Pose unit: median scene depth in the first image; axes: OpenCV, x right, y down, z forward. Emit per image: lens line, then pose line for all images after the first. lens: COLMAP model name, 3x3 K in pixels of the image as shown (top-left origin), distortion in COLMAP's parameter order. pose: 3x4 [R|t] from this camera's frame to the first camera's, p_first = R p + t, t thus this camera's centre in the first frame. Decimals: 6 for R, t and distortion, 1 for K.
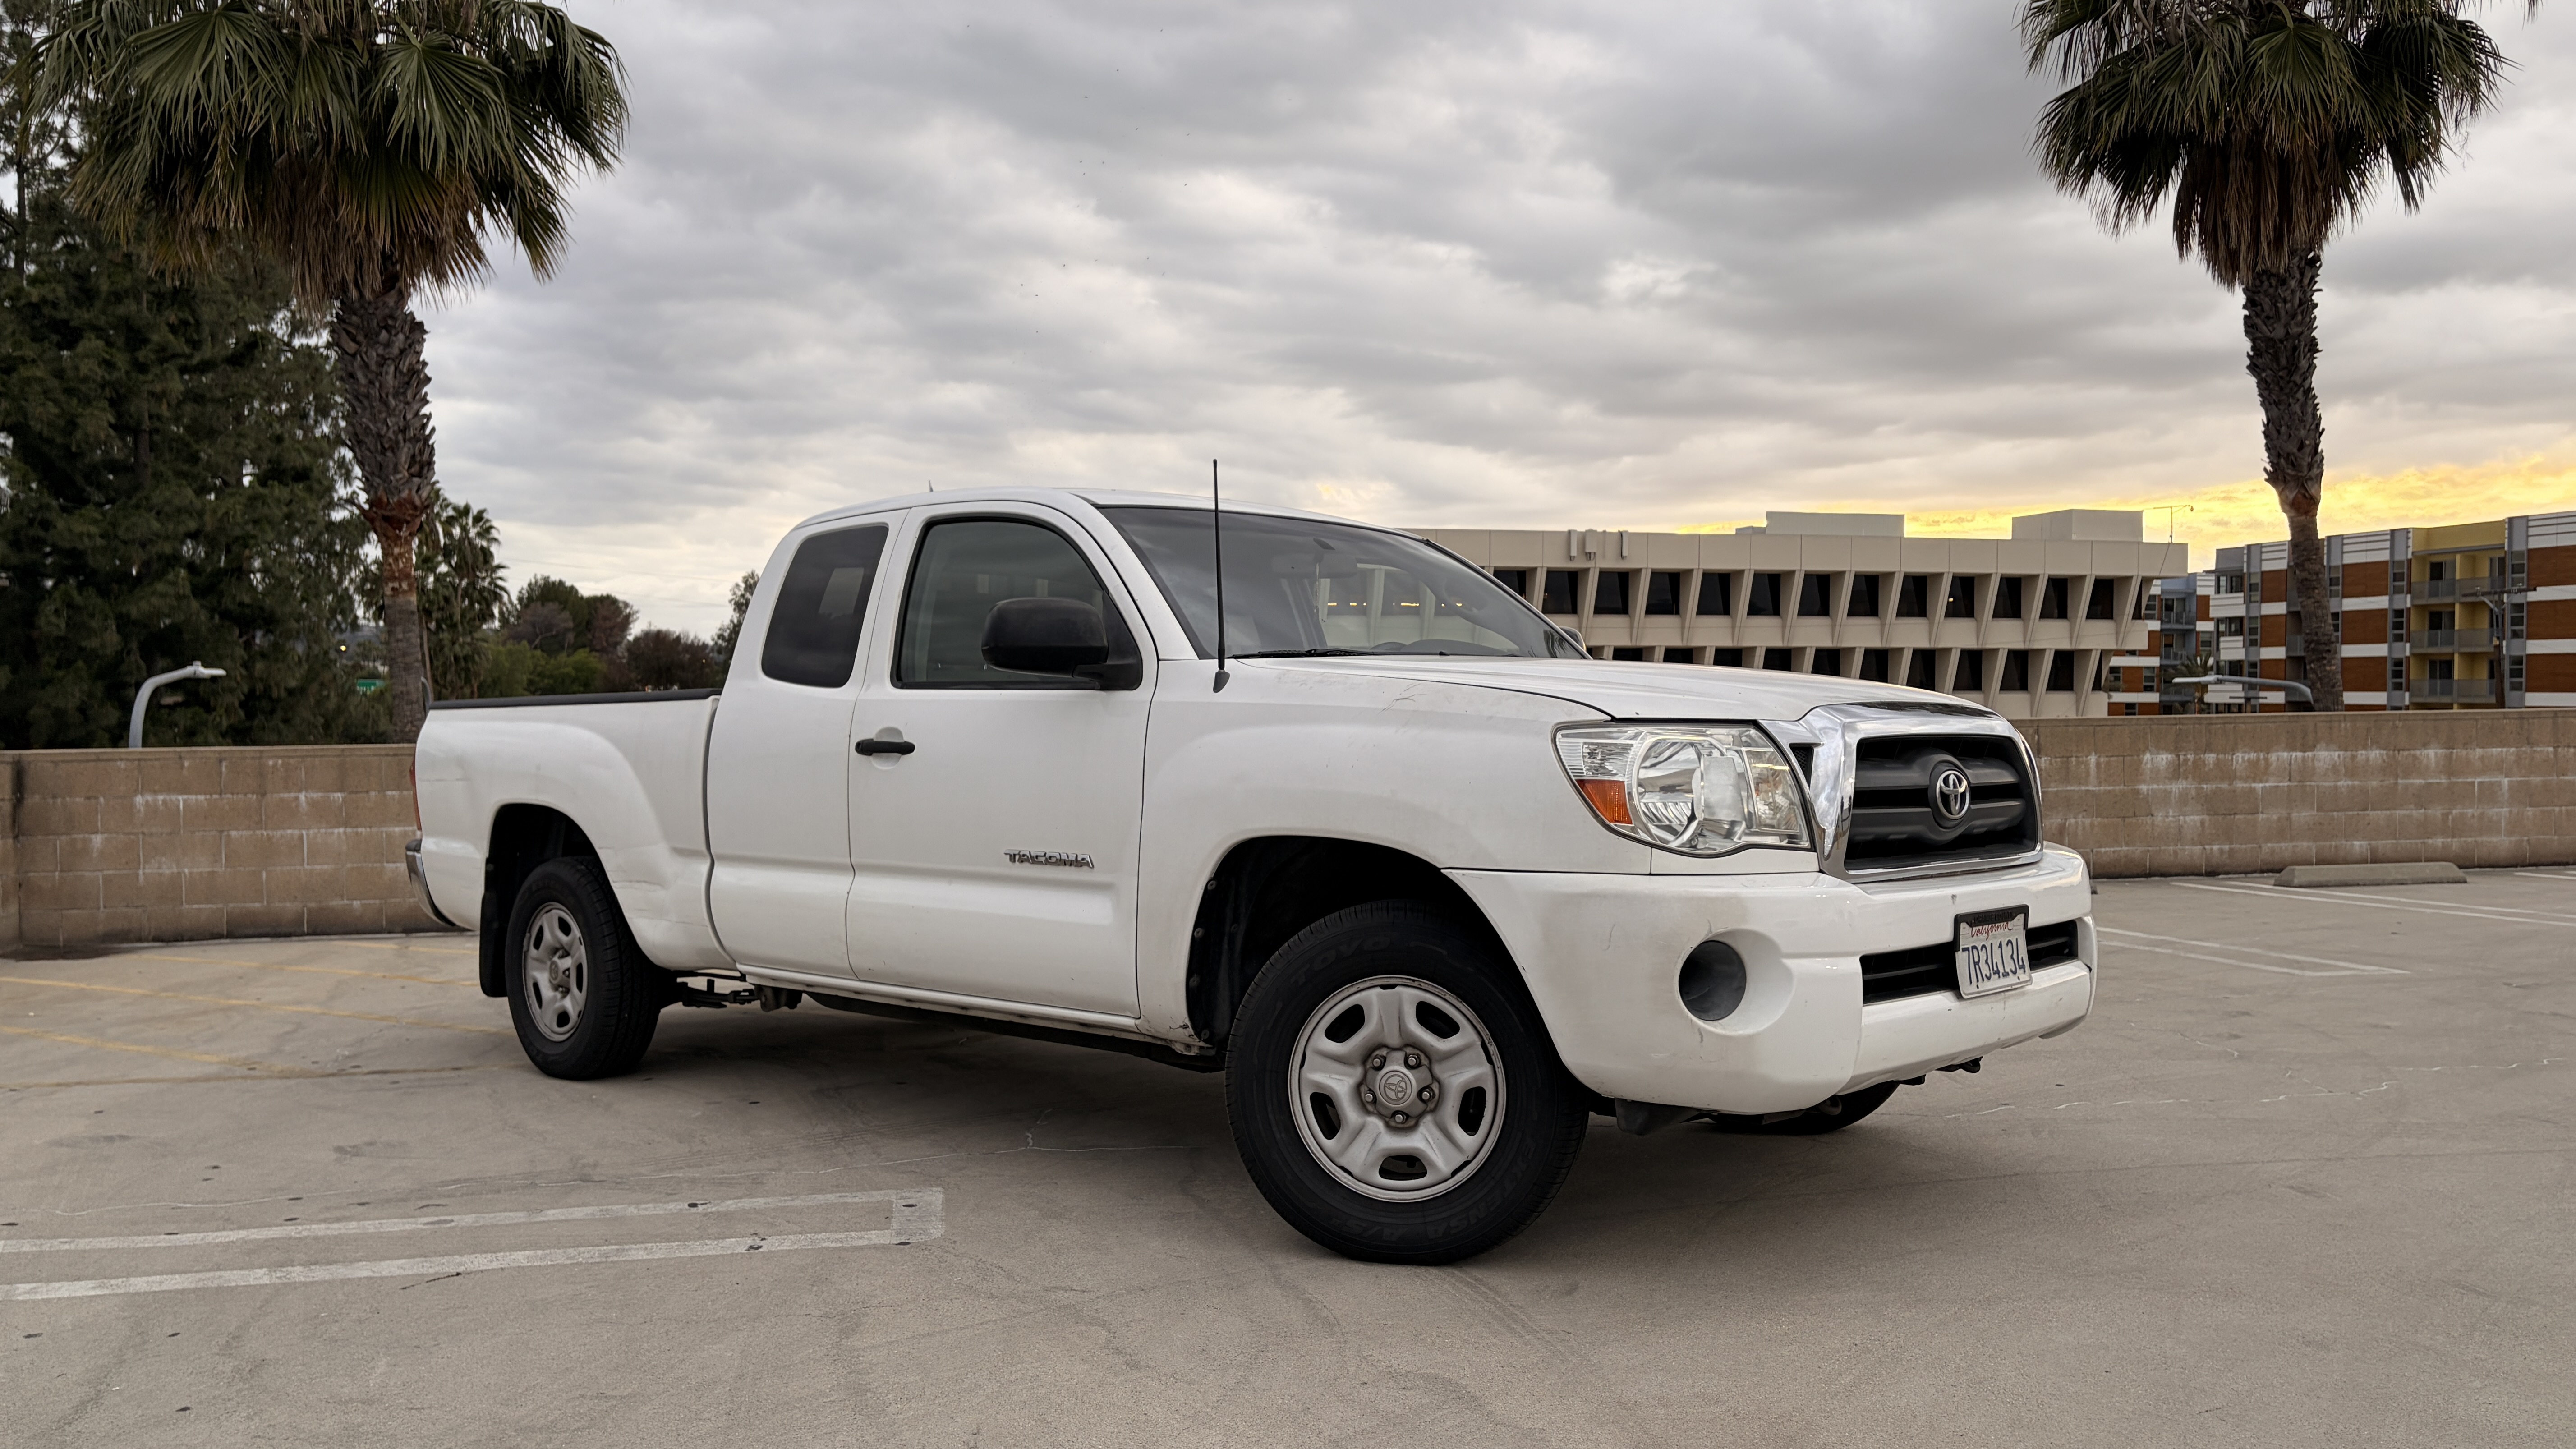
lens RADIAL K [[2076.2, 0, 1288.0], [0, 2076.2, 724.5], [0, 0, 1]] dist [0.041359, -0.004110]
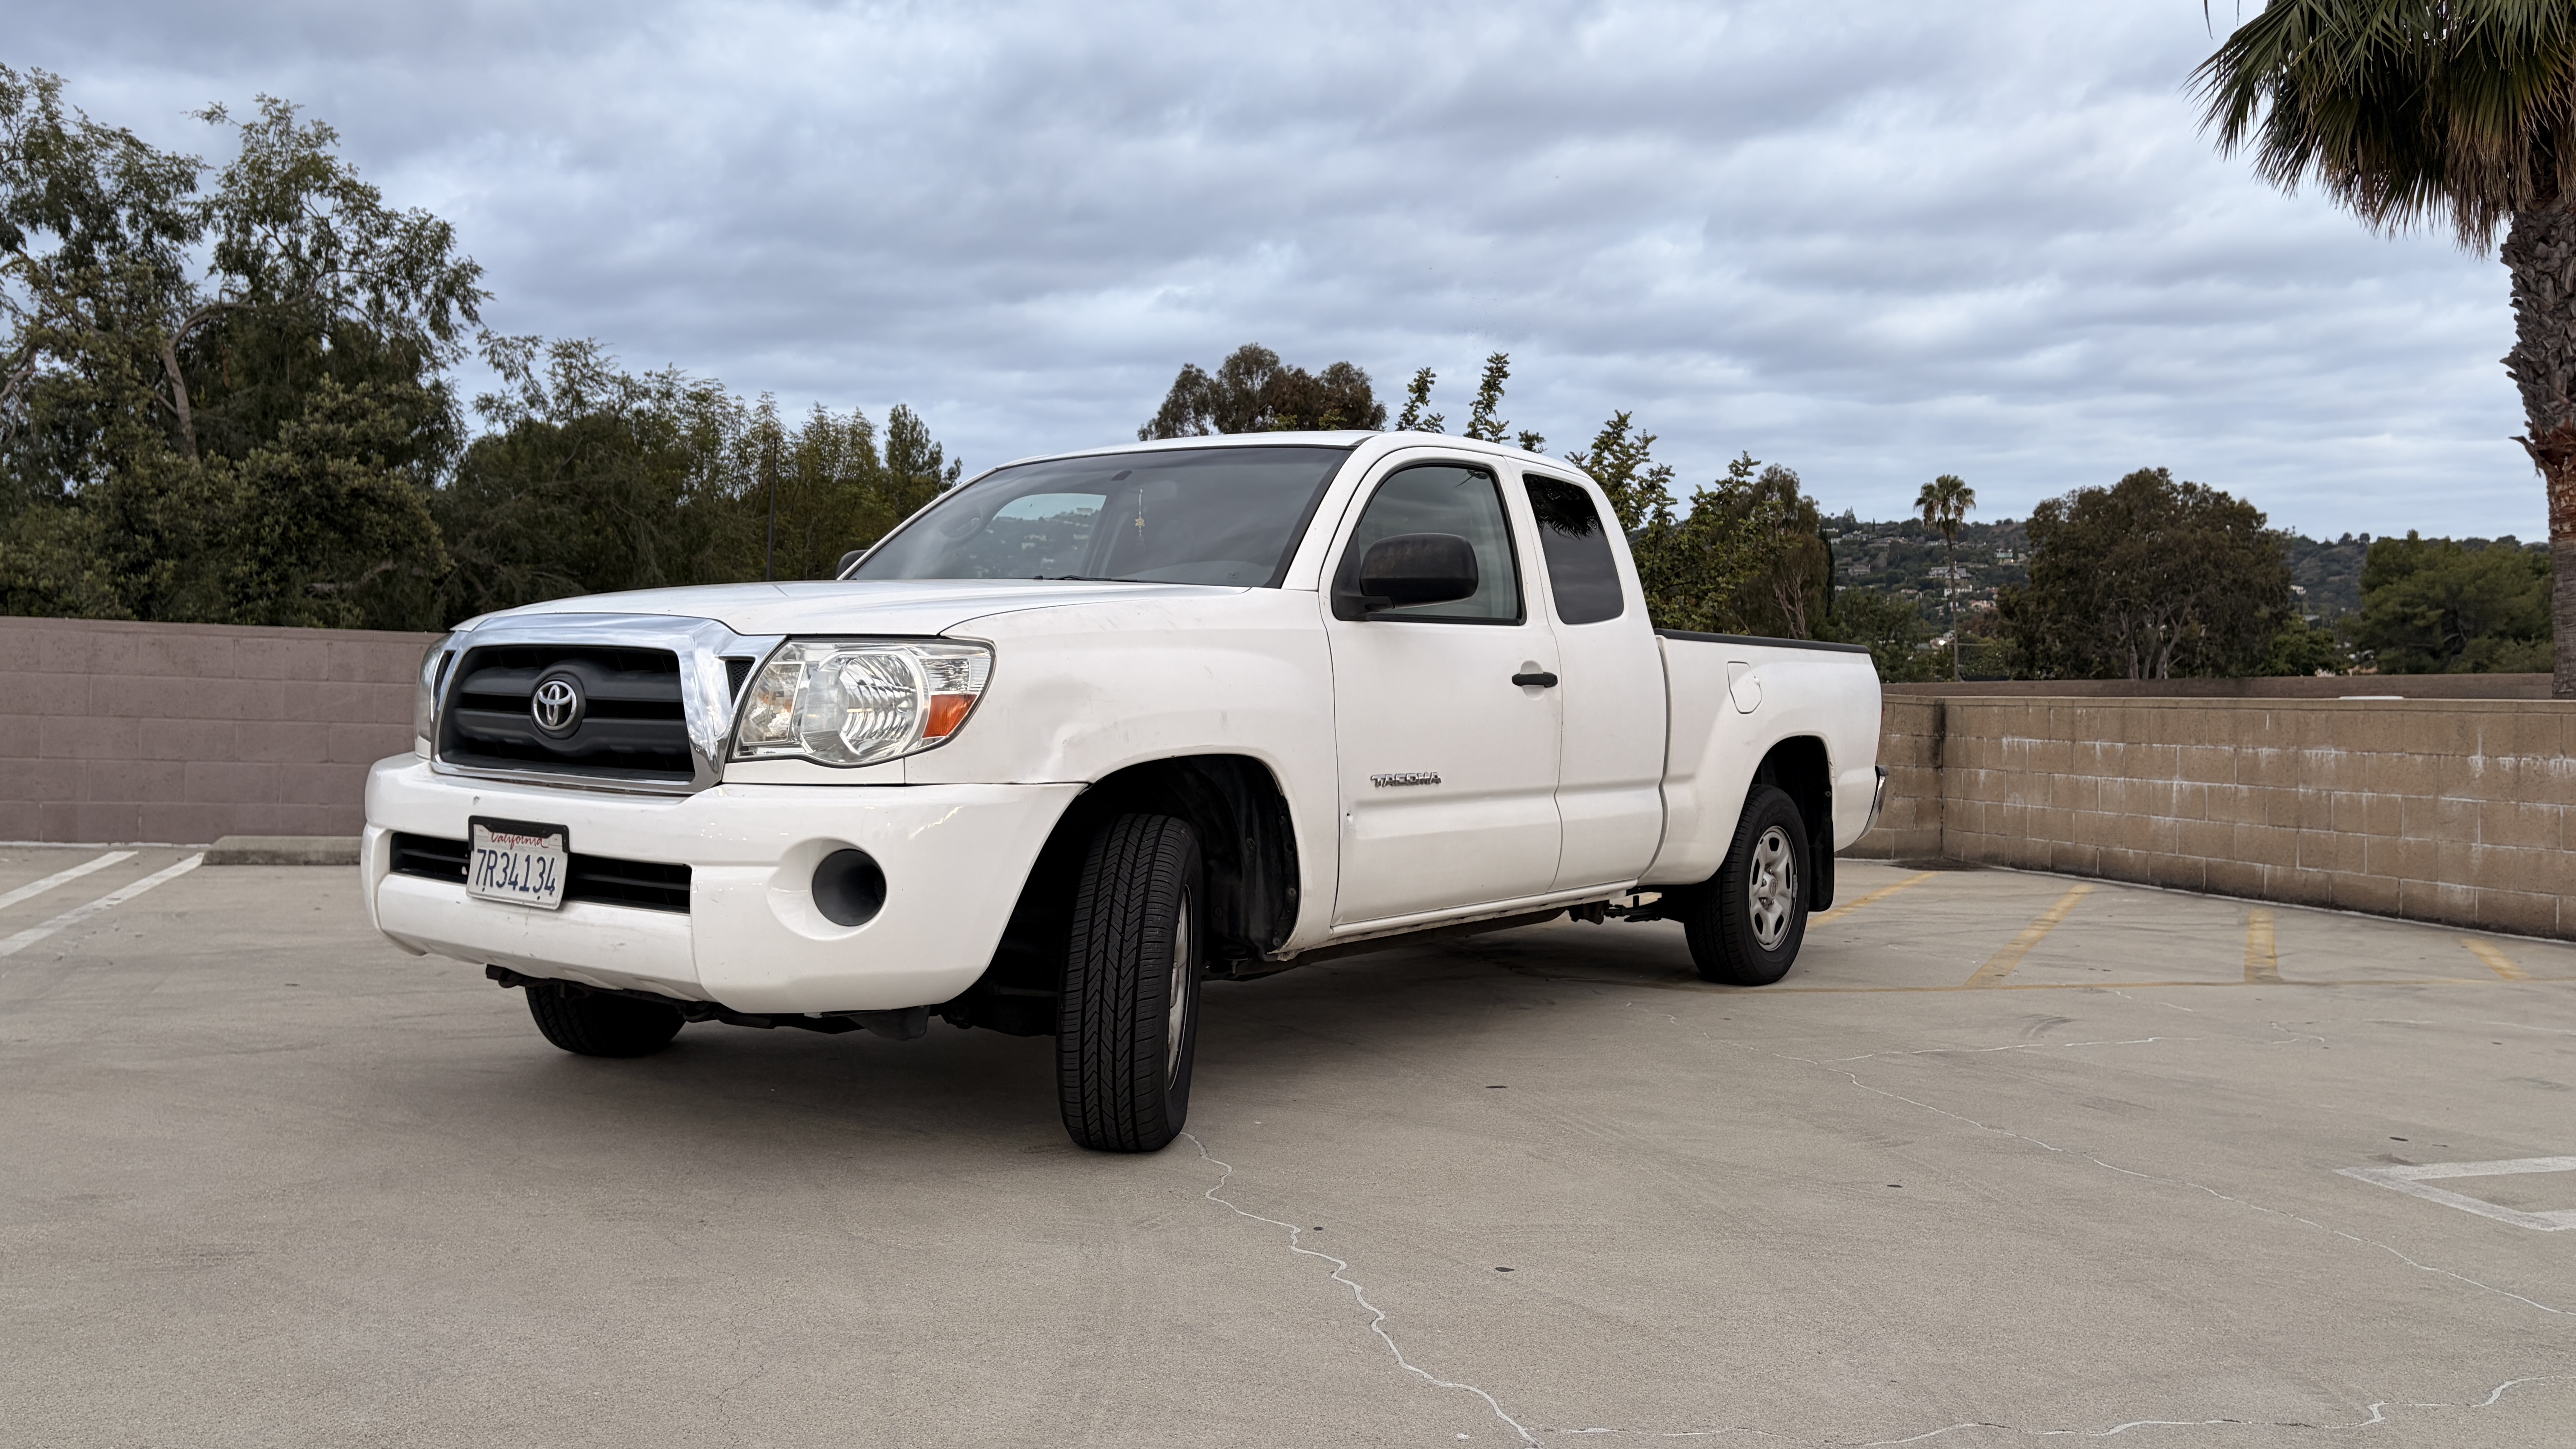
lens RADIAL K [[2107.5, 0, 1323.7], [0, 2107.5, 714.4], [0, 0, 1]] dist [0.042807, -0.000207]
pose [[0.103256, 0.023279, -0.994382, 0.424775], [-0.019052, 0.999589, 0.021423, 0.002814], [0.994472, 0.016733, 0.103657, 0.392411]]
